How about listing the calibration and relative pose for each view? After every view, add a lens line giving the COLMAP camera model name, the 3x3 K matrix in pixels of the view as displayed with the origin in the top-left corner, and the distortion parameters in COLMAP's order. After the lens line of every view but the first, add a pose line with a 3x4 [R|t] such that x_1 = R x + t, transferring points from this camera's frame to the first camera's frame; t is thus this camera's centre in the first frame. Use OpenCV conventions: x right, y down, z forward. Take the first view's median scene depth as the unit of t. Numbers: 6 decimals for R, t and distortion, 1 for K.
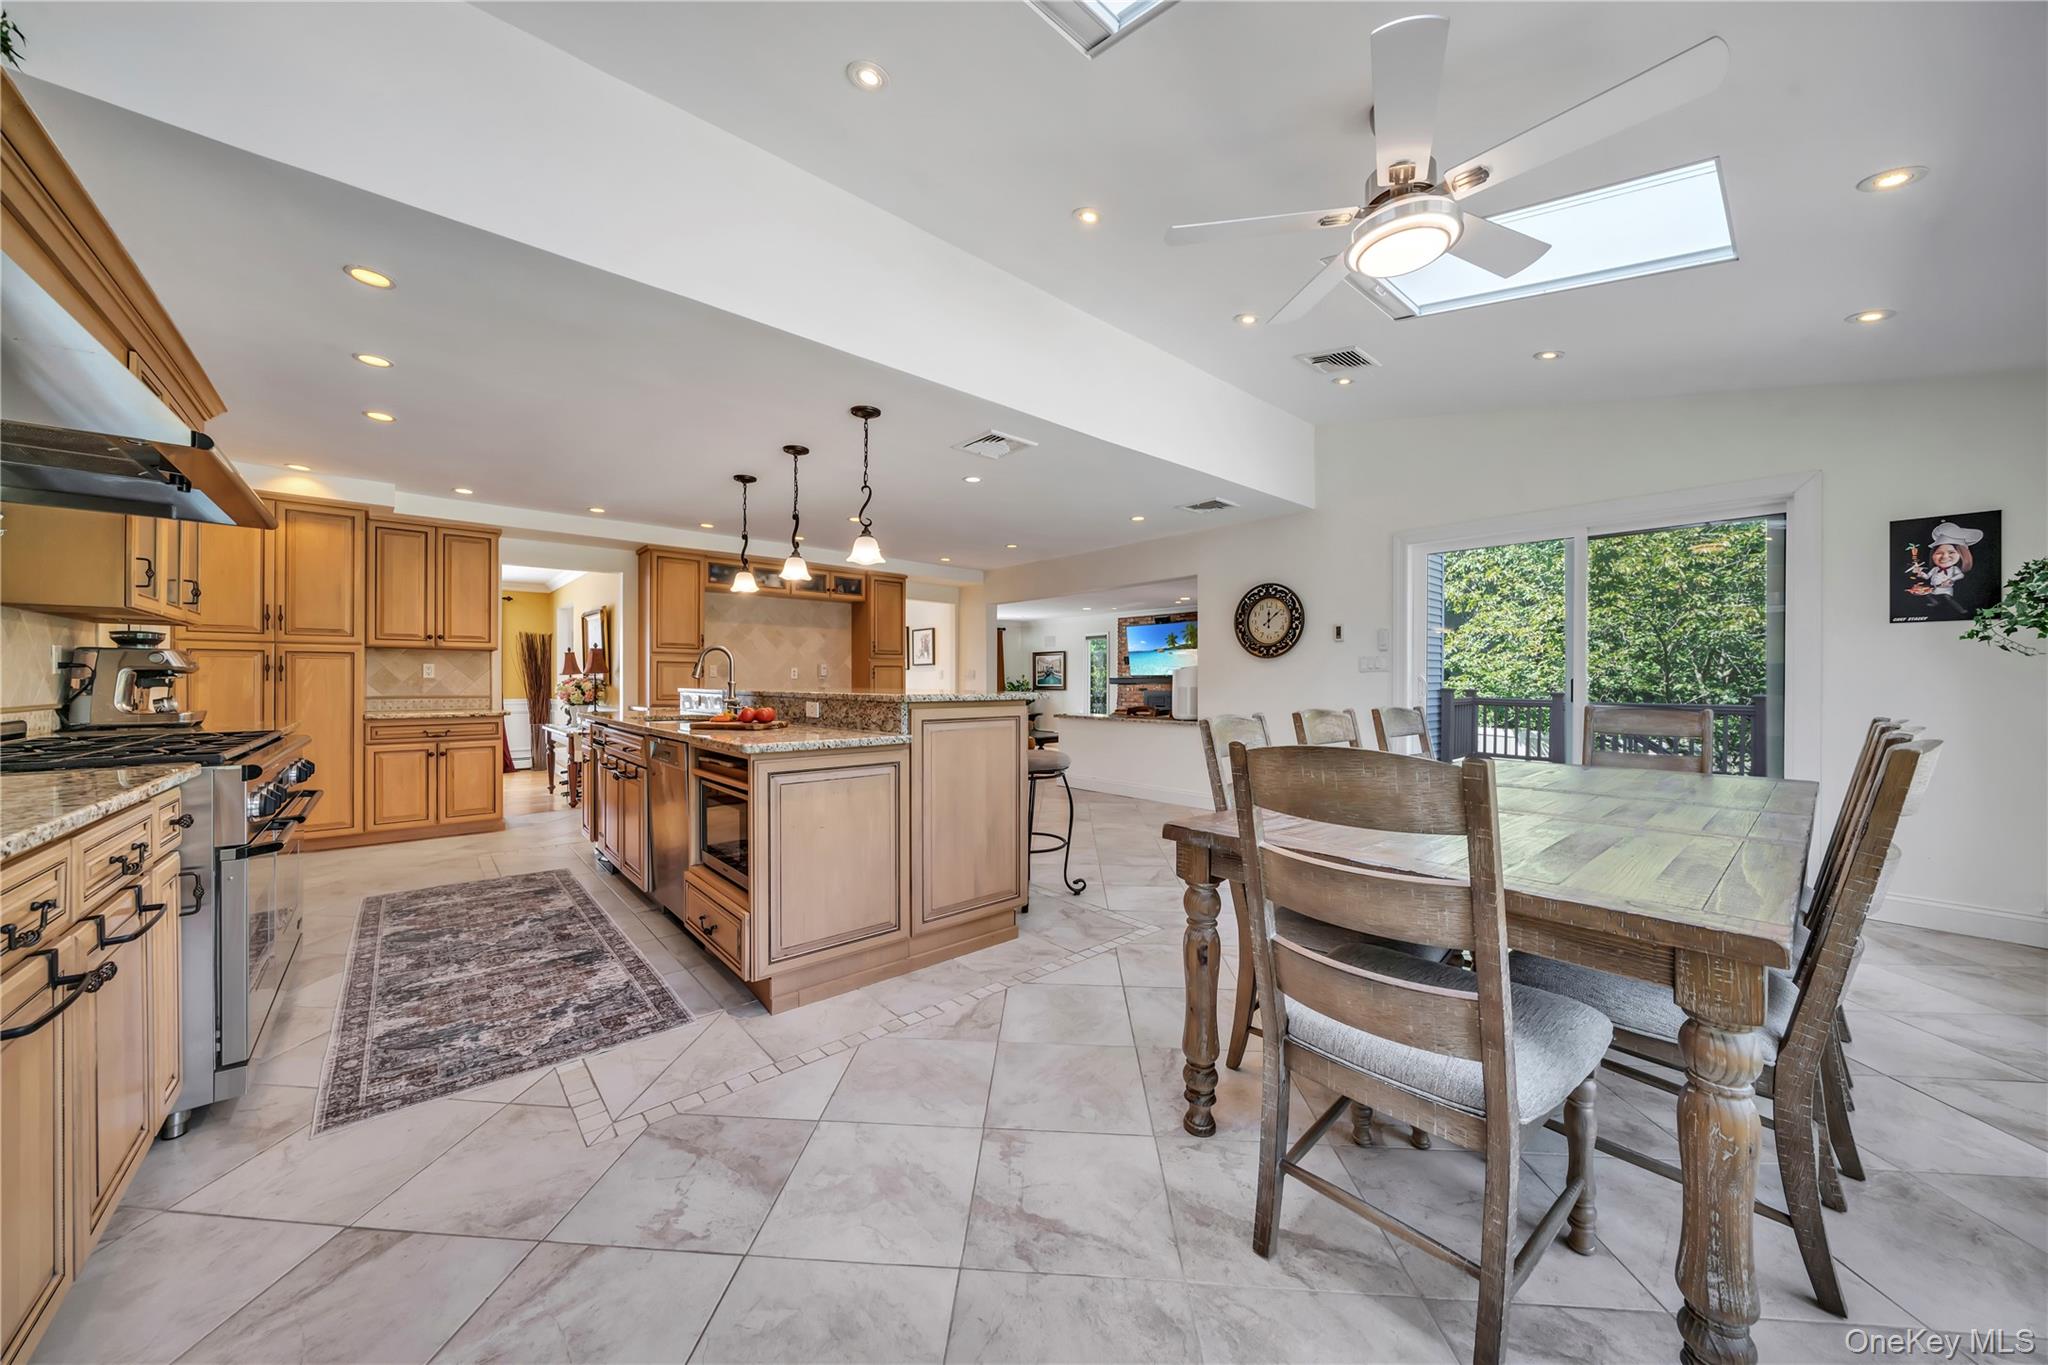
lens RADIAL K [[707.8, 0, 1014.6], [0, 707.8, 681.9], [0, 0, 1]] dist [-0.010170, -0.000071]
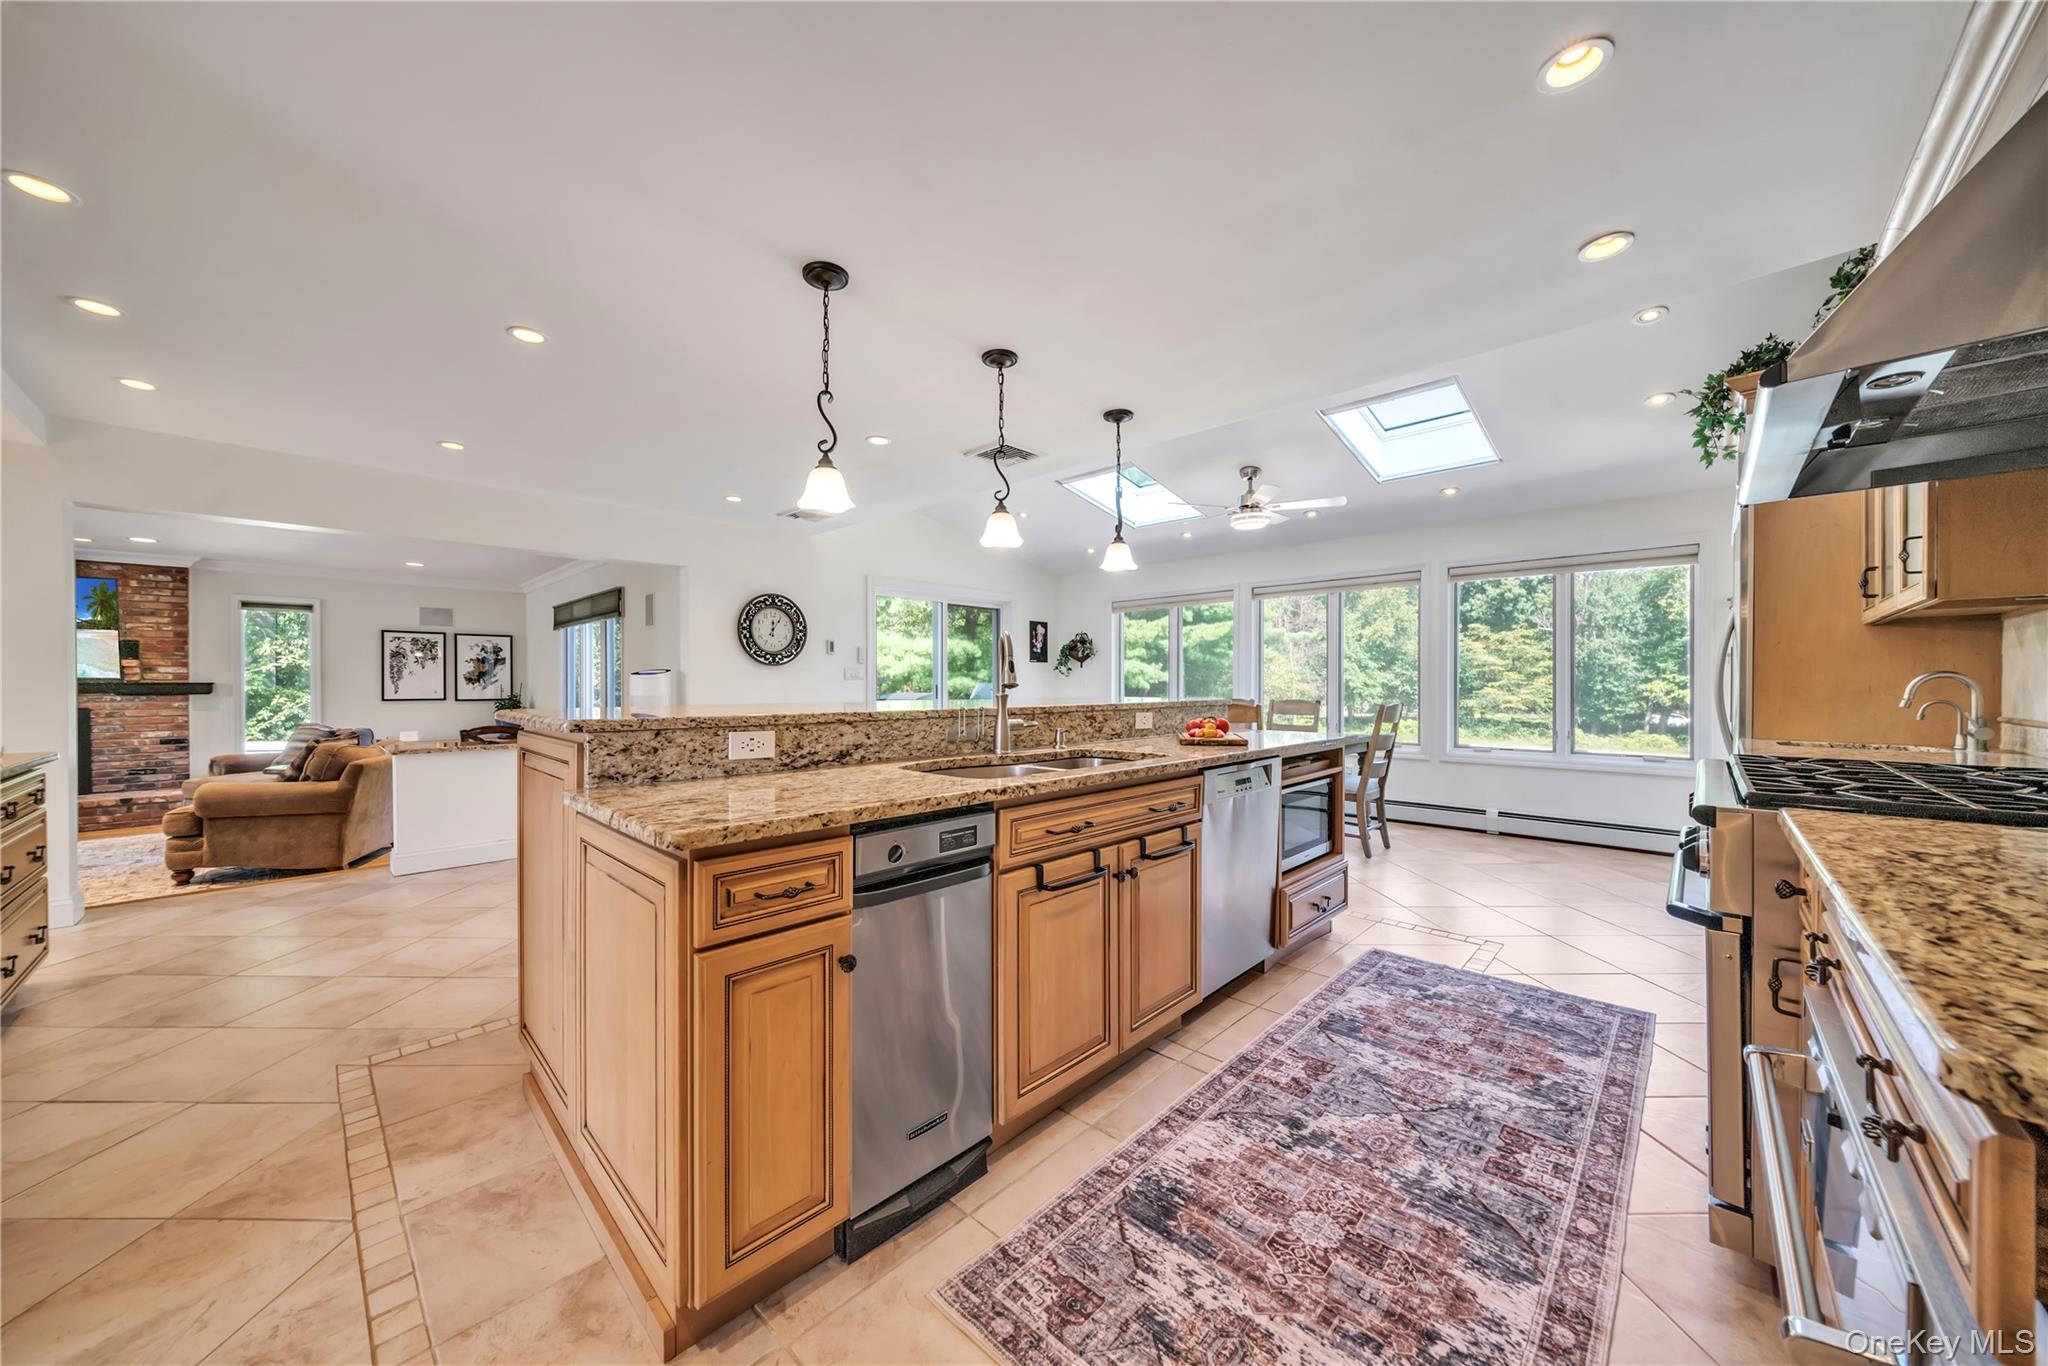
lens RADIAL K [[707.8, 0, 1014.6], [0, 707.8, 682.4], [0, 0, 1]] dist [-0.010170, -0.000071]
pose [[-0.083832, 0.002525, 0.996477, -1.294903], [0.005697, 0.999982, -0.002055, -0.008911], [-0.996464, 0.005505, -0.083845, 1.346987]]
